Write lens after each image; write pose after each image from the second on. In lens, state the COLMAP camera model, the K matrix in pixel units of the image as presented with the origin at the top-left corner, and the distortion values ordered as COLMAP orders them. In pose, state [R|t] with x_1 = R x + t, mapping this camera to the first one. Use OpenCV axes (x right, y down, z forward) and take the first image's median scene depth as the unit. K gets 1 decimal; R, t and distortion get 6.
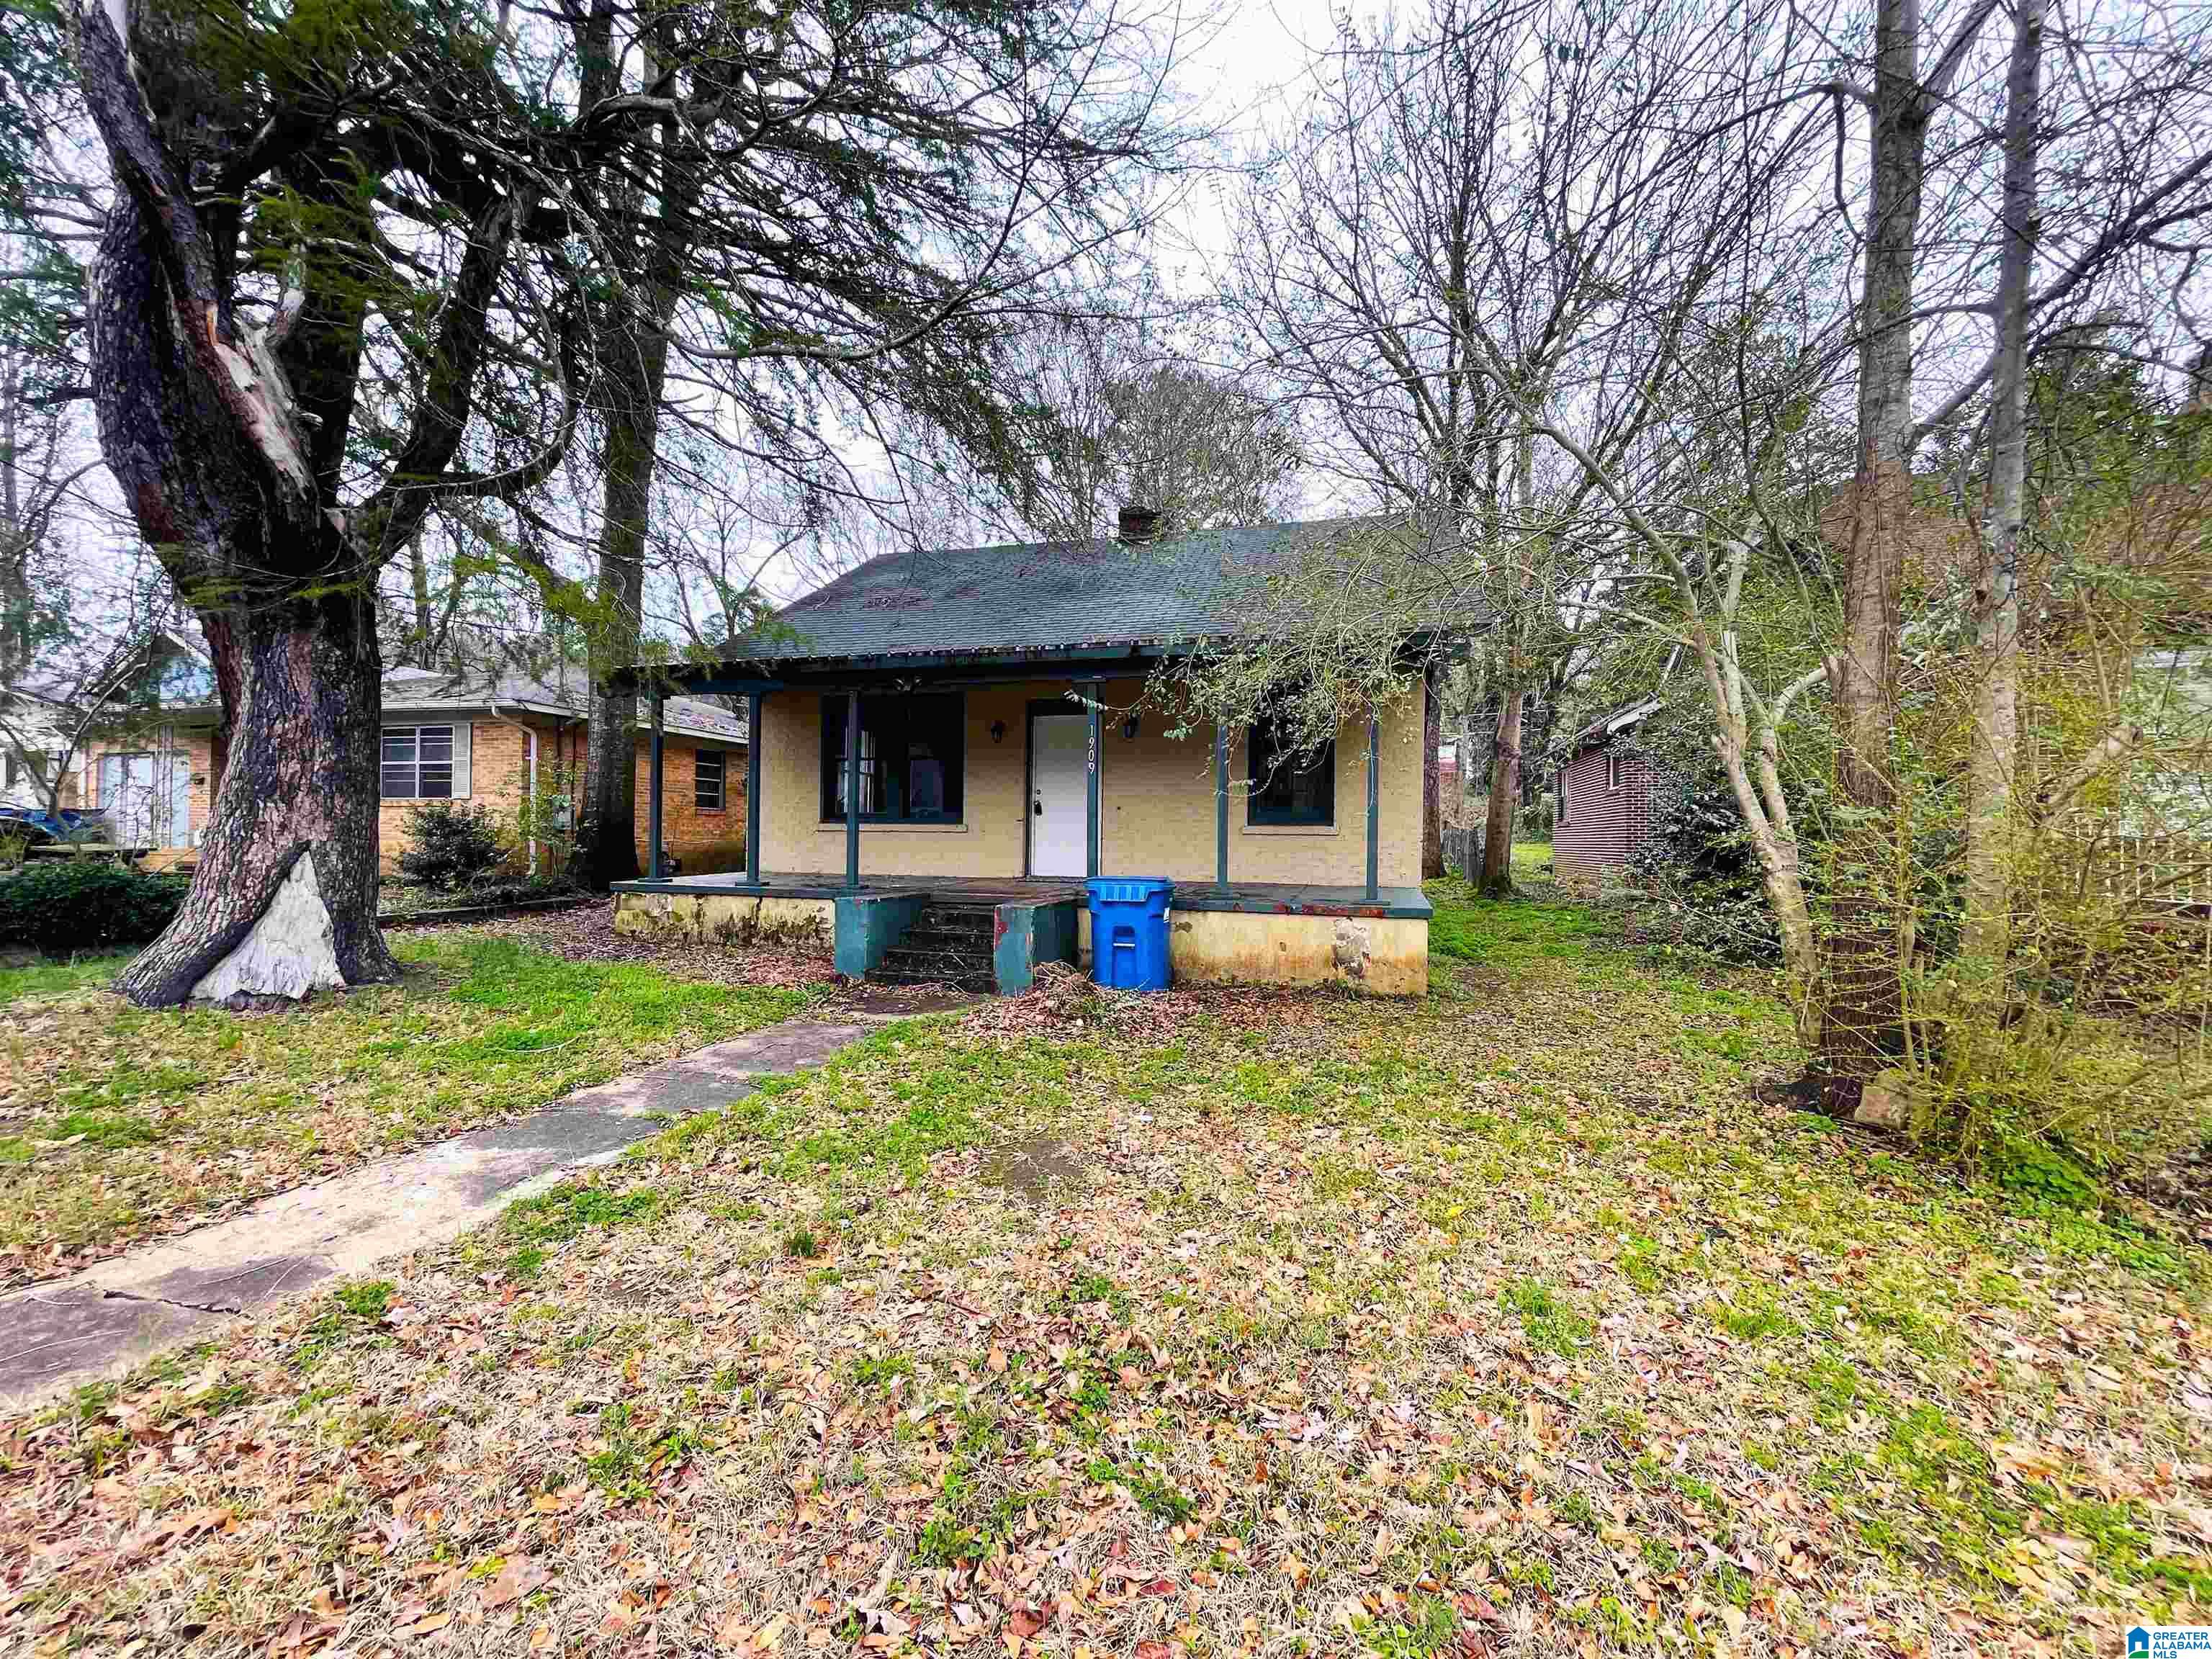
lens RADIAL K [[897.4, 0, 1106.0], [0, 897.4, 830.0], [0, 0, 1]] dist [-0.003595, 0.000075]
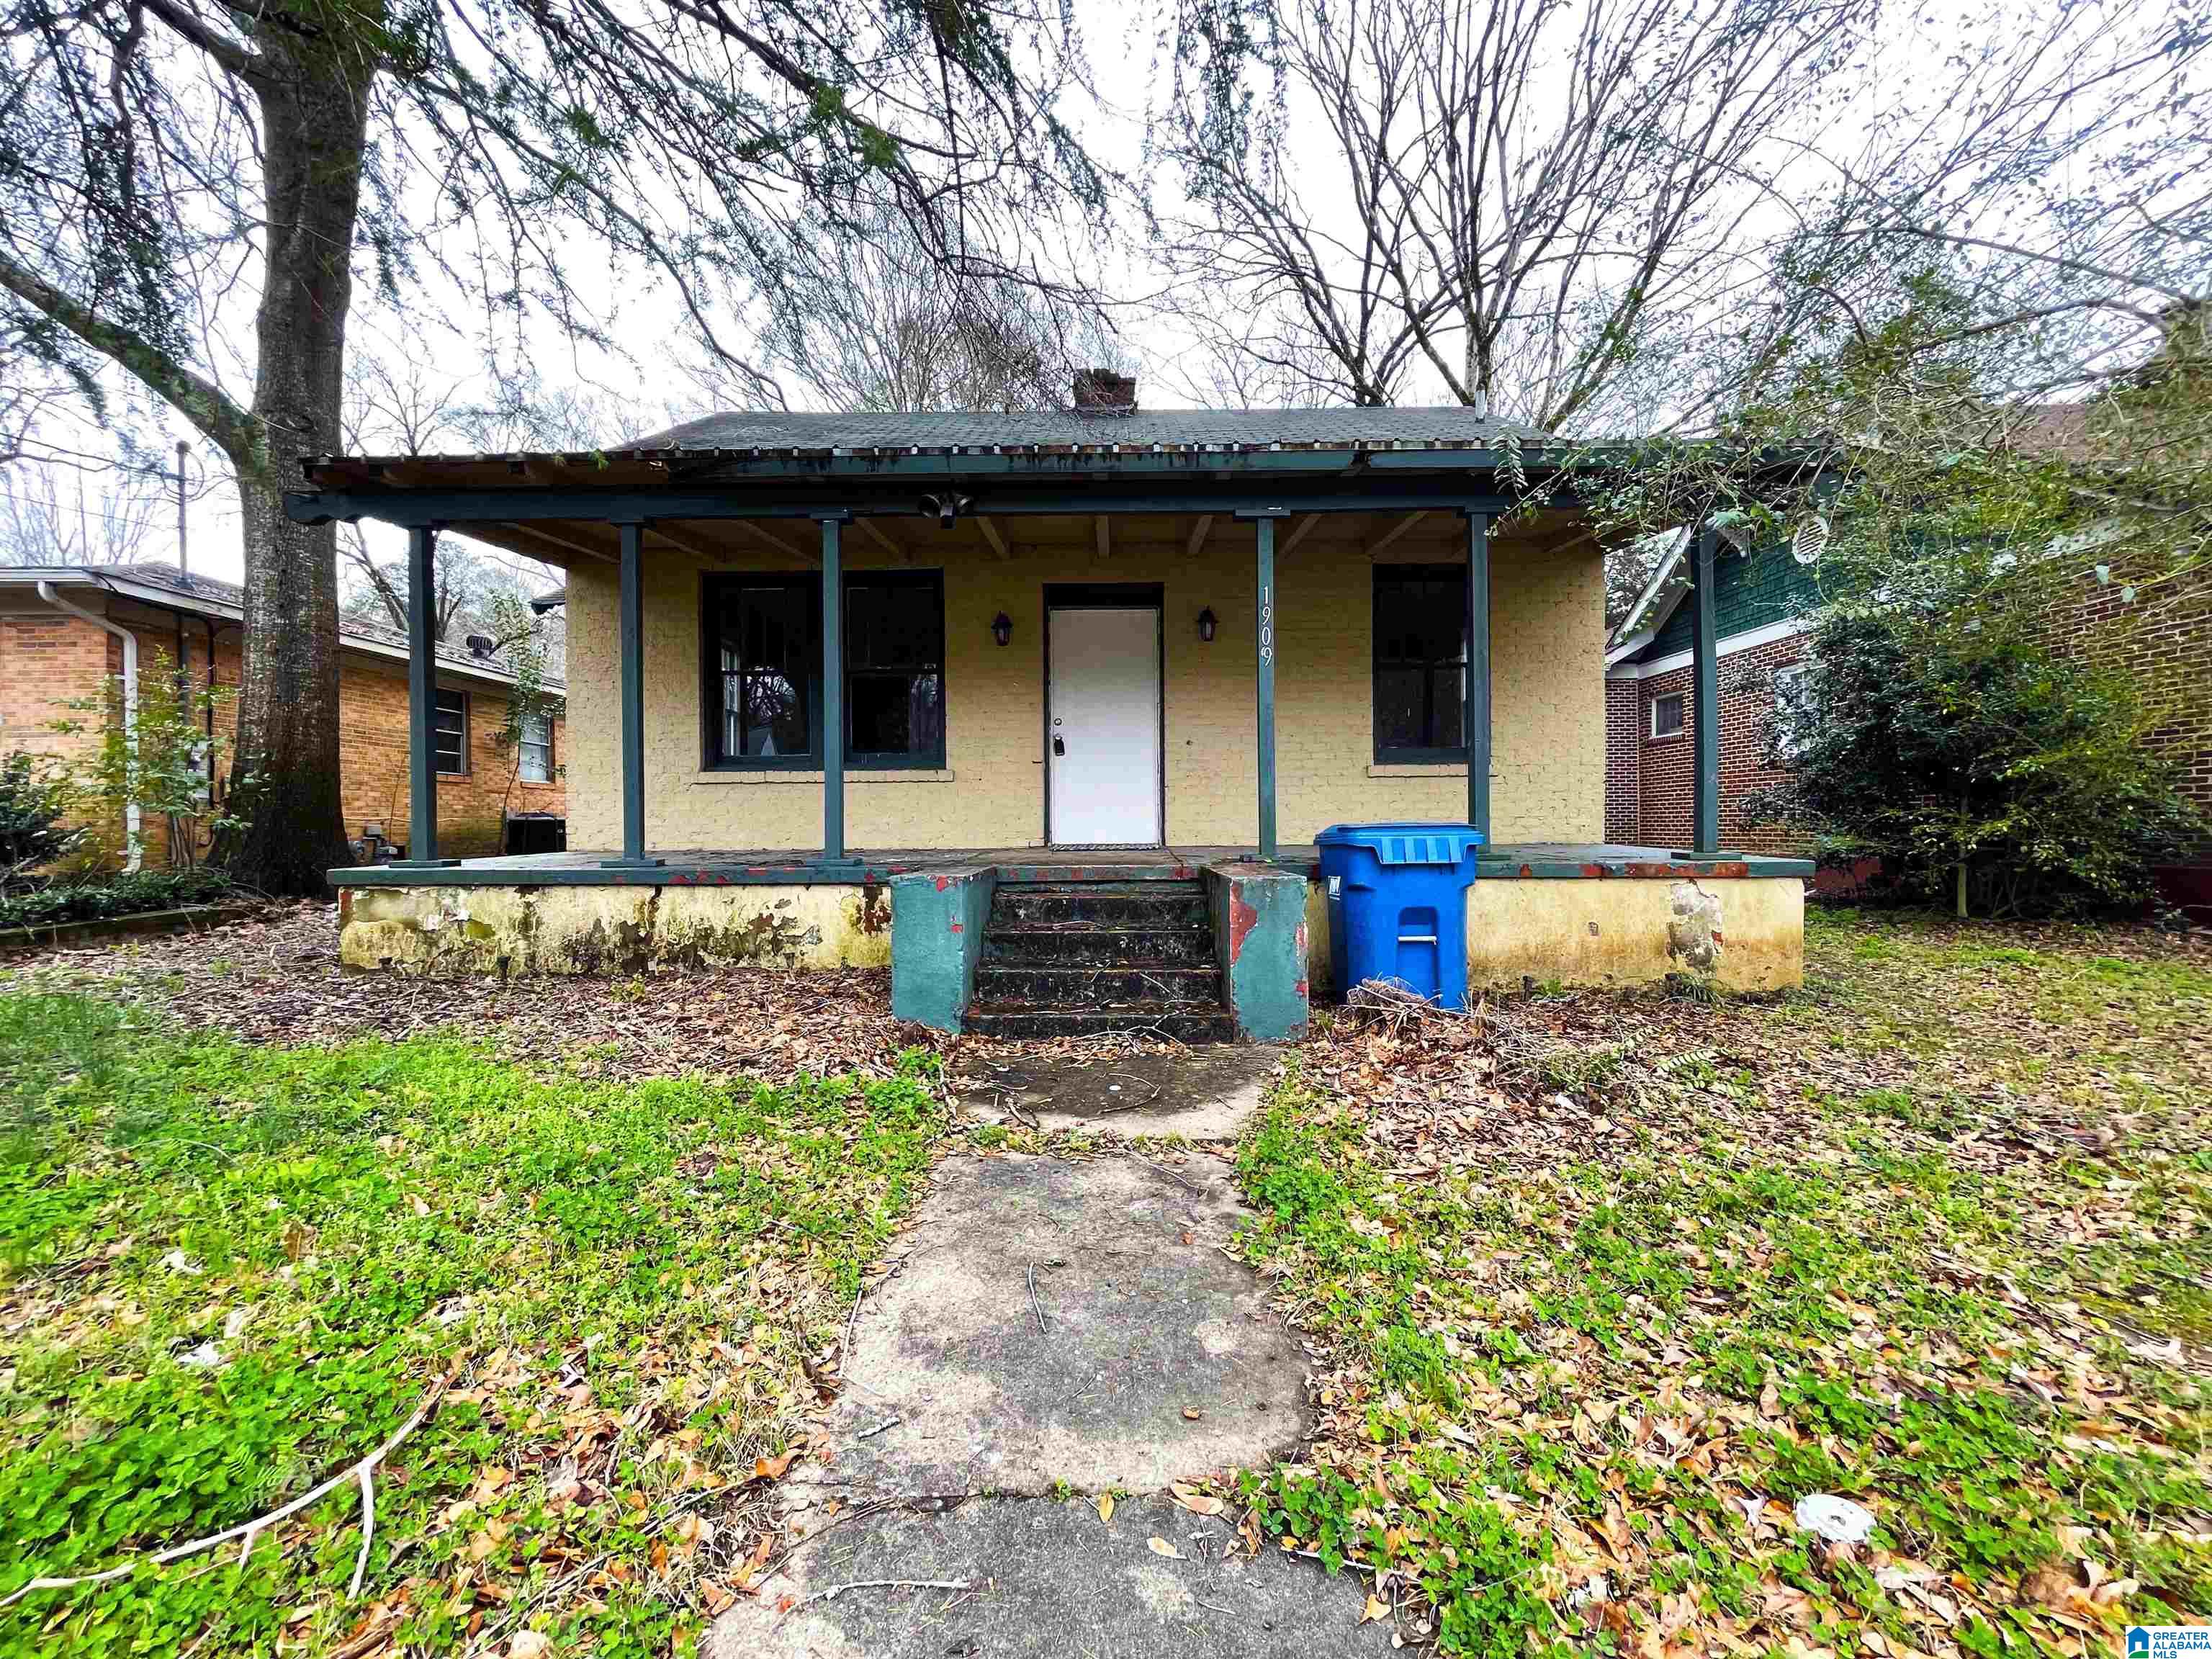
lens RADIAL K [[897.4, 0, 1107.7], [0, 897.4, 829.9], [0, 0, 1]] dist [-0.003595, 0.000075]
pose [[0.964718, -0.019356, 0.262573, -0.256078], [0.016188, 0.999768, 0.014227, 0.035925], [-0.262787, -0.009474, 0.964807, 0.385215]]
